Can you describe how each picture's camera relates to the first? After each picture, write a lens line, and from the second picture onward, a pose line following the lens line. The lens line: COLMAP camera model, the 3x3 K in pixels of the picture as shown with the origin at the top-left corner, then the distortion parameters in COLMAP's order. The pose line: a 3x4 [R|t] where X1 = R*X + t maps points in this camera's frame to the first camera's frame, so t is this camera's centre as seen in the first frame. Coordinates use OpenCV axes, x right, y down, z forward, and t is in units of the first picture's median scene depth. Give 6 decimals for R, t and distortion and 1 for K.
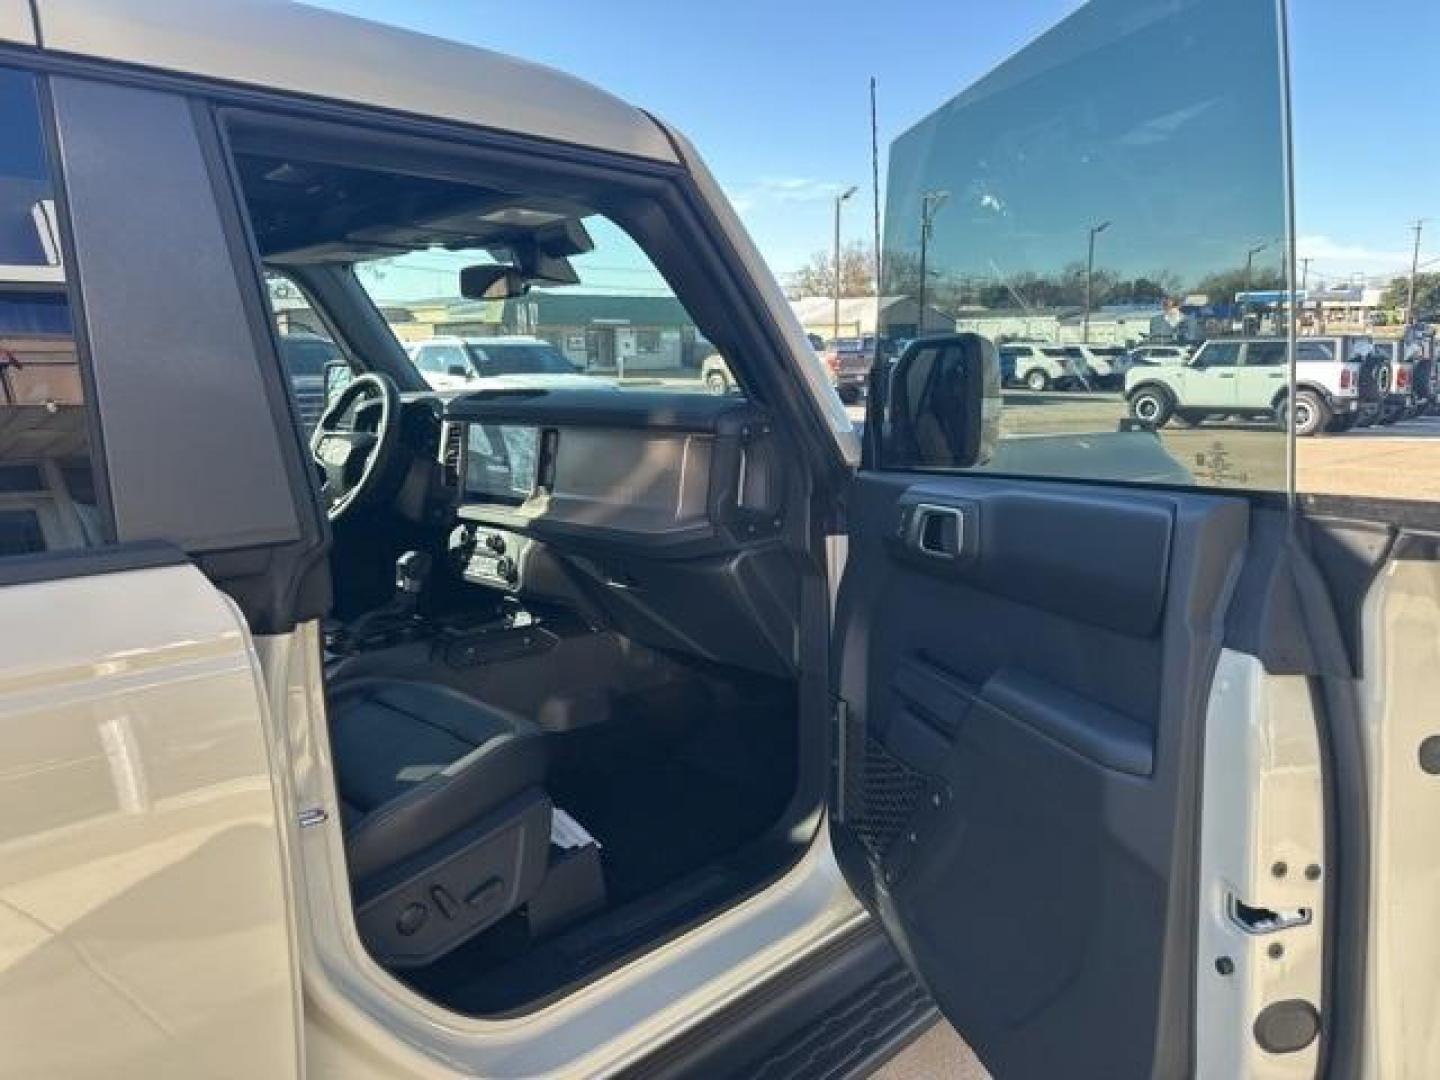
lens RADIAL K [[1035.4, 0, 727.4], [0, 1035.4, 532.5], [0, 0, 1]] dist [0.013147, -0.015892]
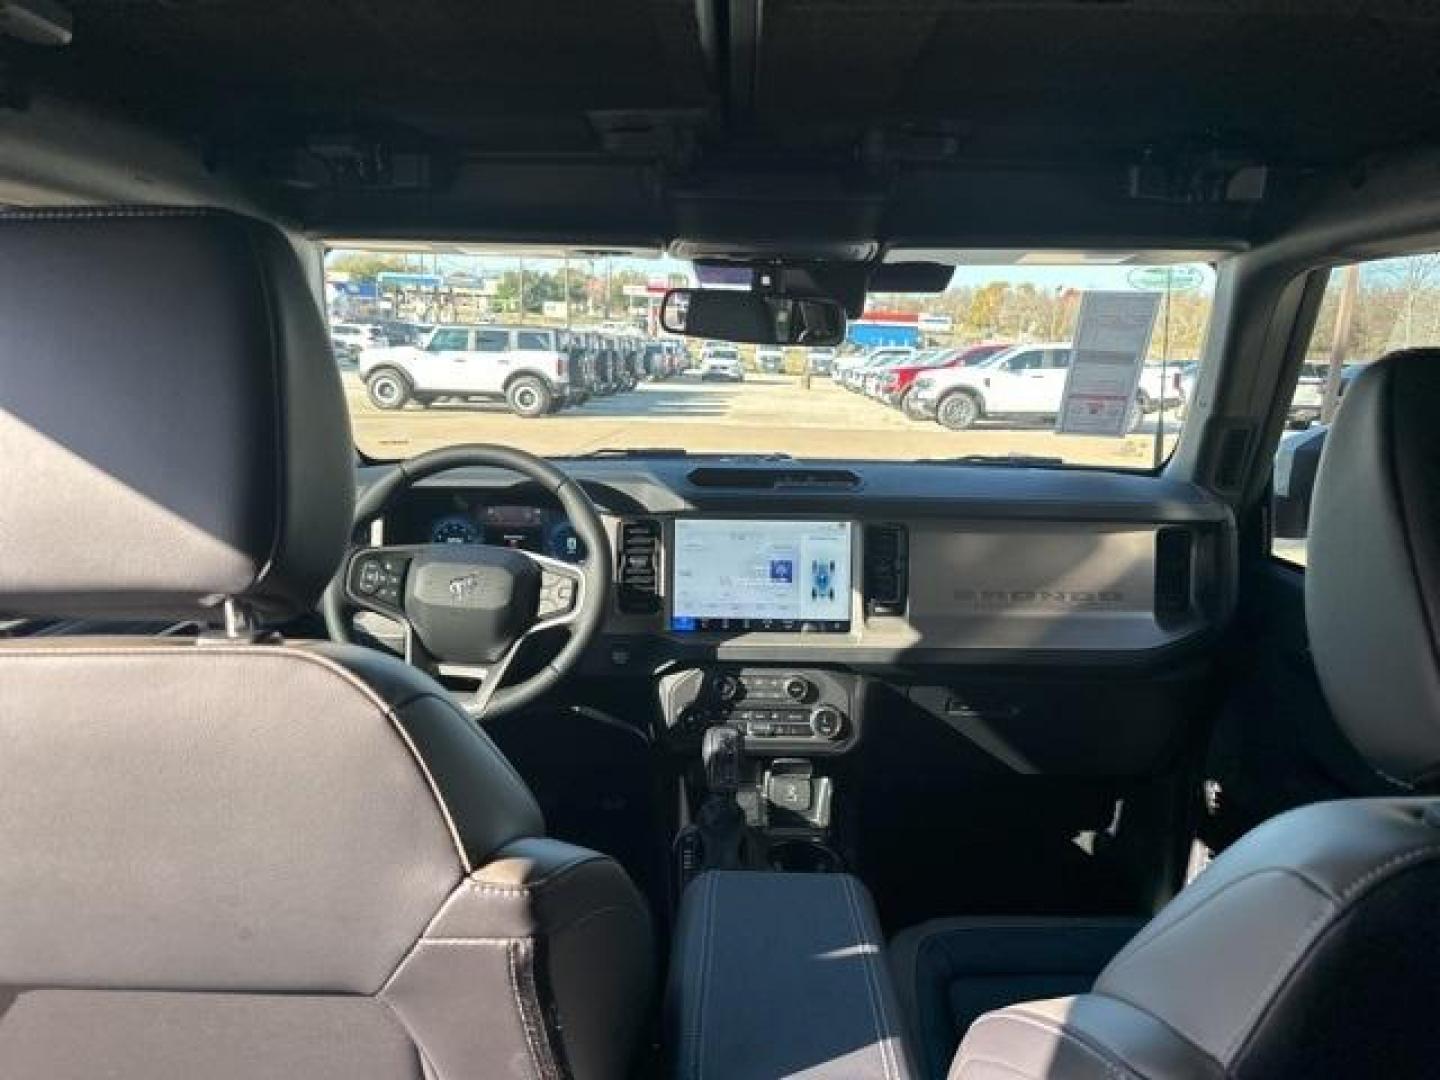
lens RADIAL K [[1035.4, 0, 727.1], [0, 1035.4, 545.5], [0, 0, 1]] dist [0.013147, -0.015892]
pose [[0.711479, -0.099616, 0.695611, -0.080706], [0.073670, 0.995020, 0.067142, -0.015080], [-0.698835, 0.003476, 0.715274, 0.057170]]
